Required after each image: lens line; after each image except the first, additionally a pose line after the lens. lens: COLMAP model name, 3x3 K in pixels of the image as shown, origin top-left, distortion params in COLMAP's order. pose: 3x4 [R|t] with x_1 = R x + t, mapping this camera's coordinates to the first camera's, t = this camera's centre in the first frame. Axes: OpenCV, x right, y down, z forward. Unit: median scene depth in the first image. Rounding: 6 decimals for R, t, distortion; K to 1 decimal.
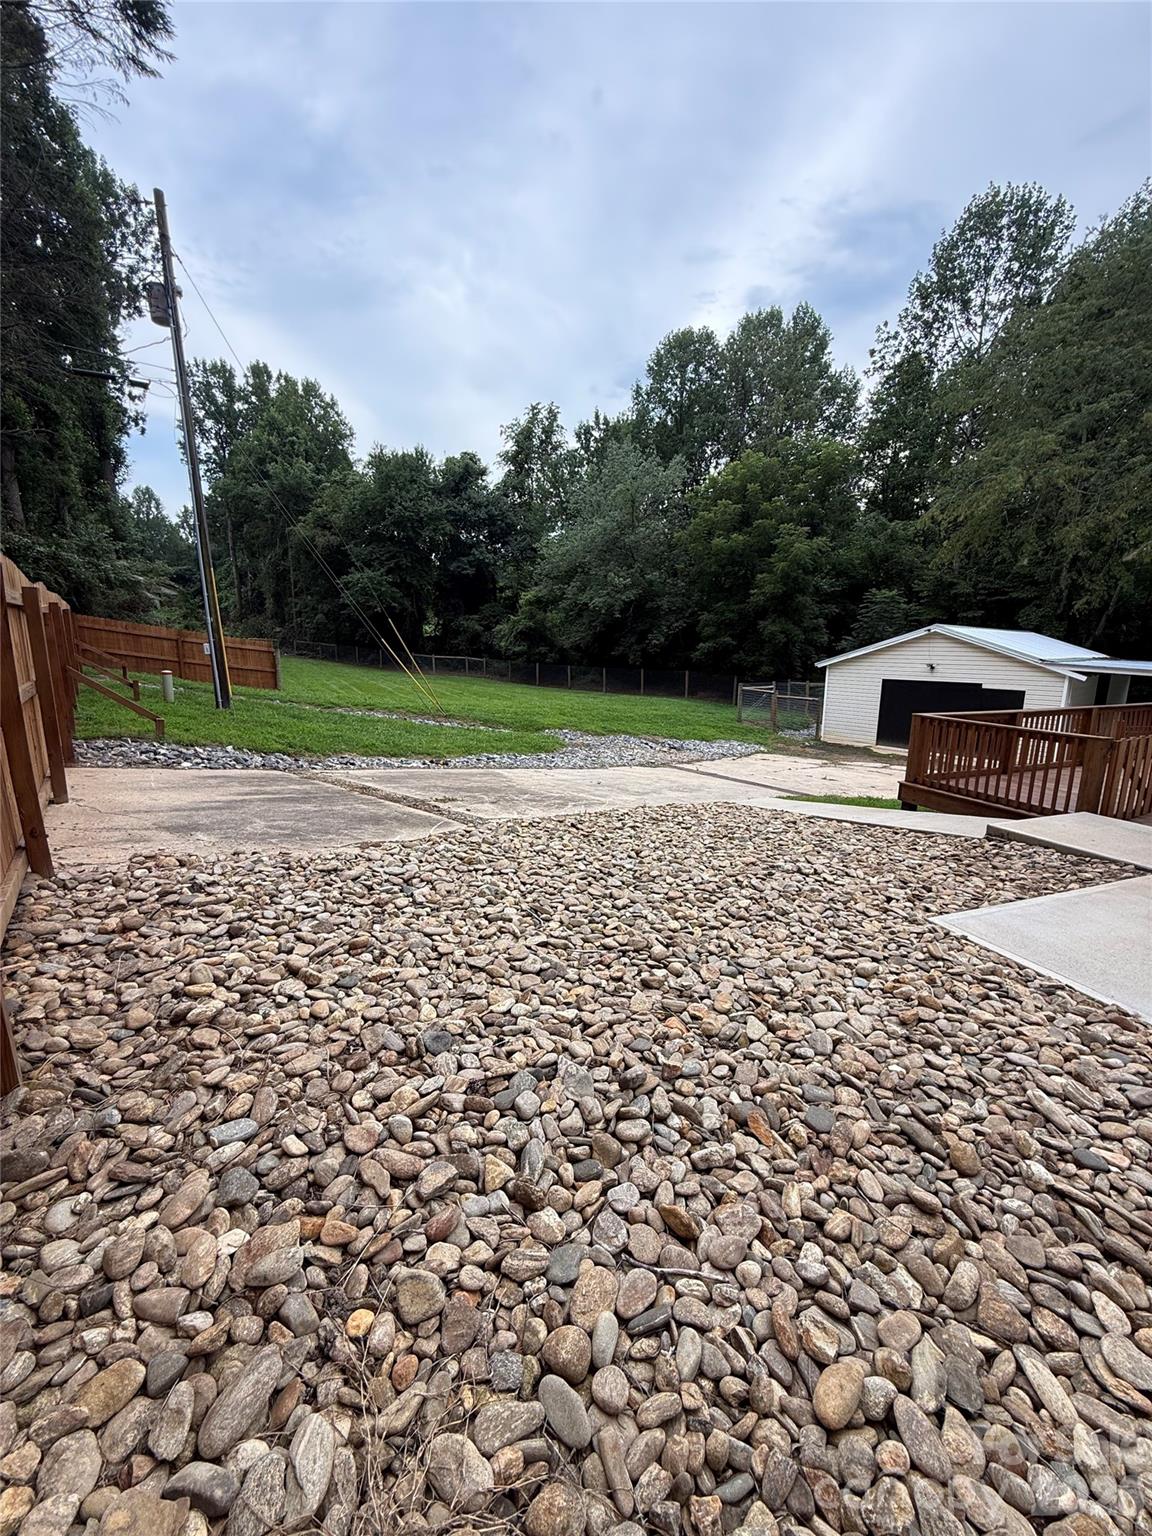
lens RADIAL K [[596.9, 0, 576.0], [0, 596.9, 768.0], [0, 0, 1]] dist [-0.008175, 0.000100]
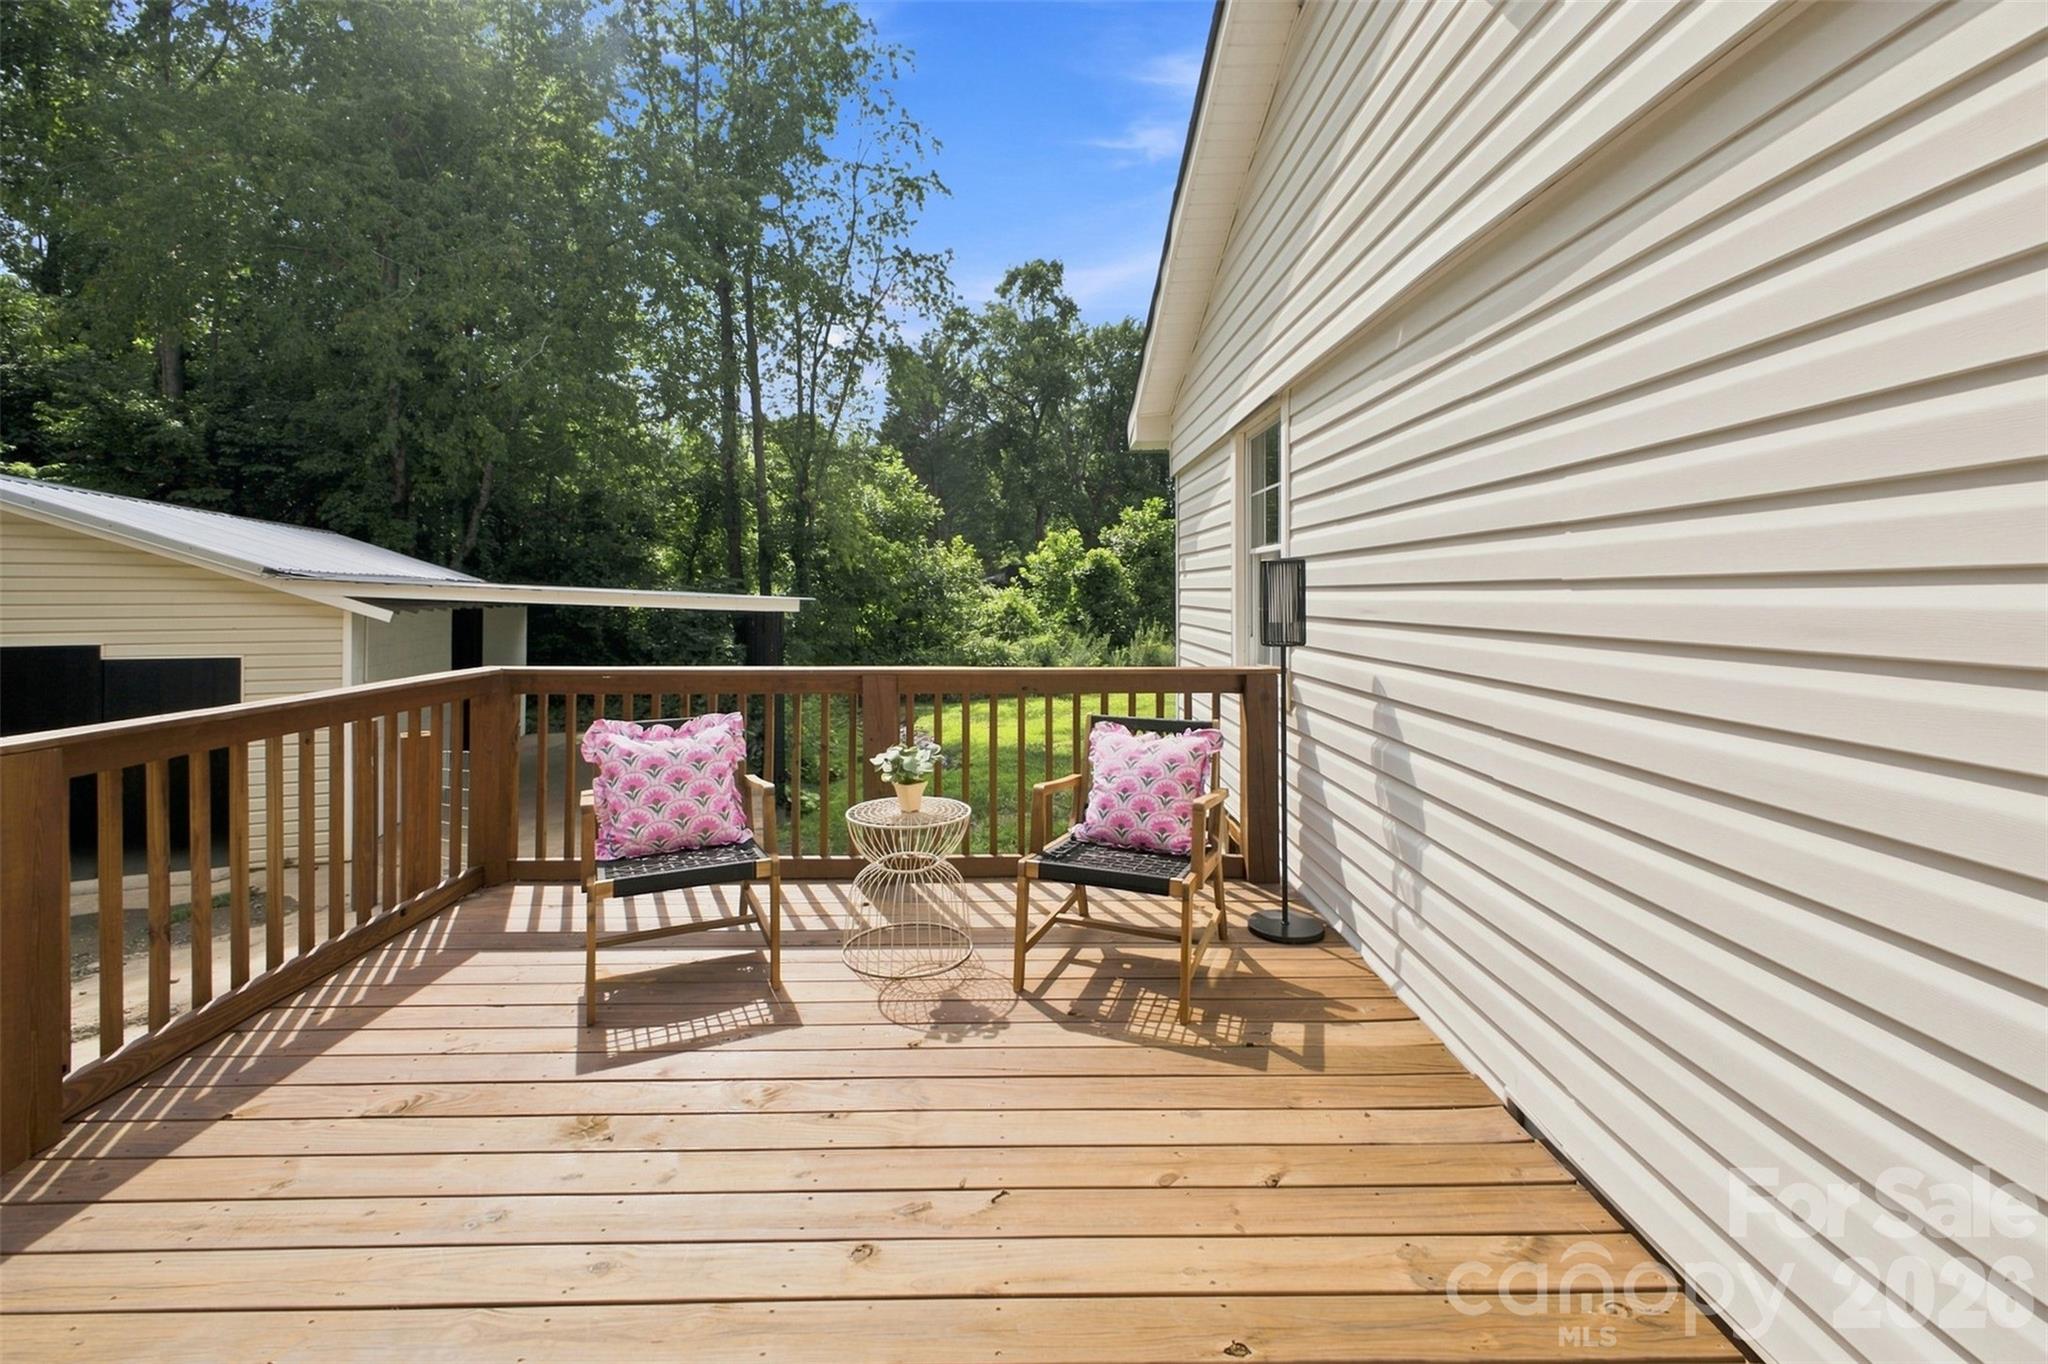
lens RADIAL K [[880.0, 0, 1025.8], [0, 880.0, 589.3], [0, 0, 1]] dist [-0.000799, -0.000153]
pose [[0.341399, 0.003096, 0.939913, 0.293781], [0.191649, 0.978757, -0.072835, -0.029675], [-0.920172, 0.204999, 0.333554, 0.269007]]
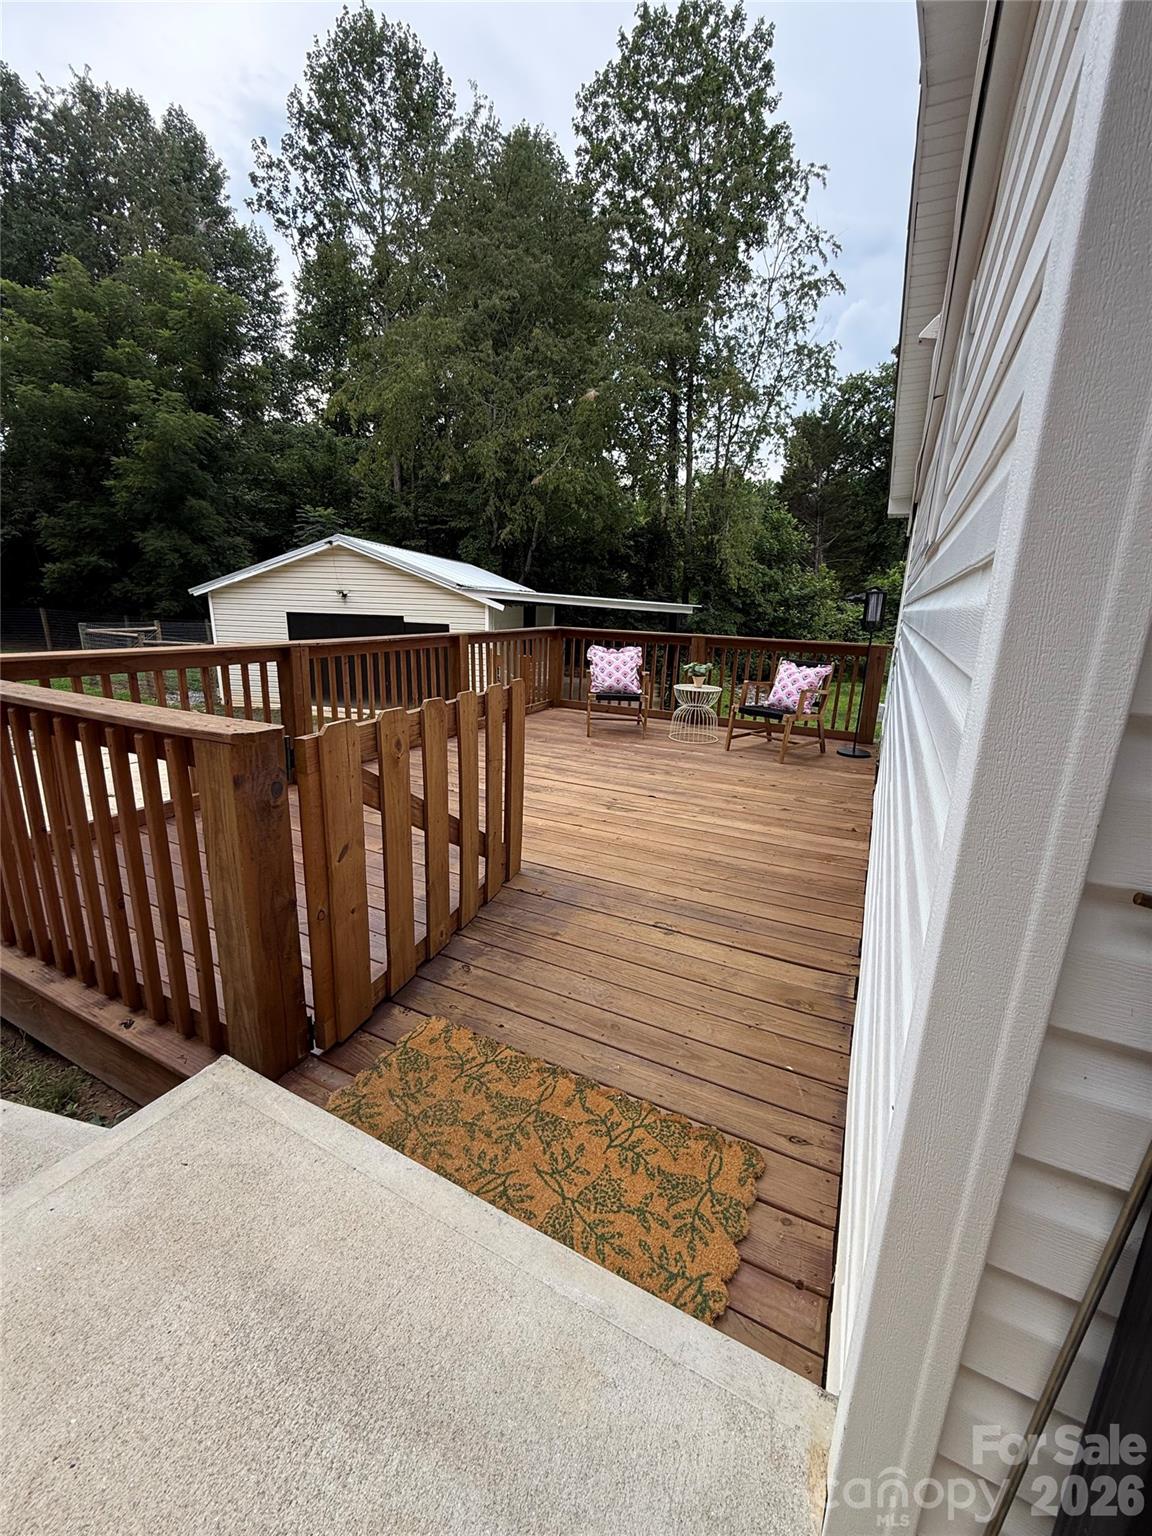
lens RADIAL K [[619.2, 0, 576.0], [0, 619.2, 744.9], [0, 0, 1]] dist [-0.001891, -0.000015]
pose [[0.730702, -0.135398, 0.669136, 0.207465], [0.109401, 0.990692, 0.080997, -0.012141], [-0.673874, 0.014020, 0.738713, 0.185412]]
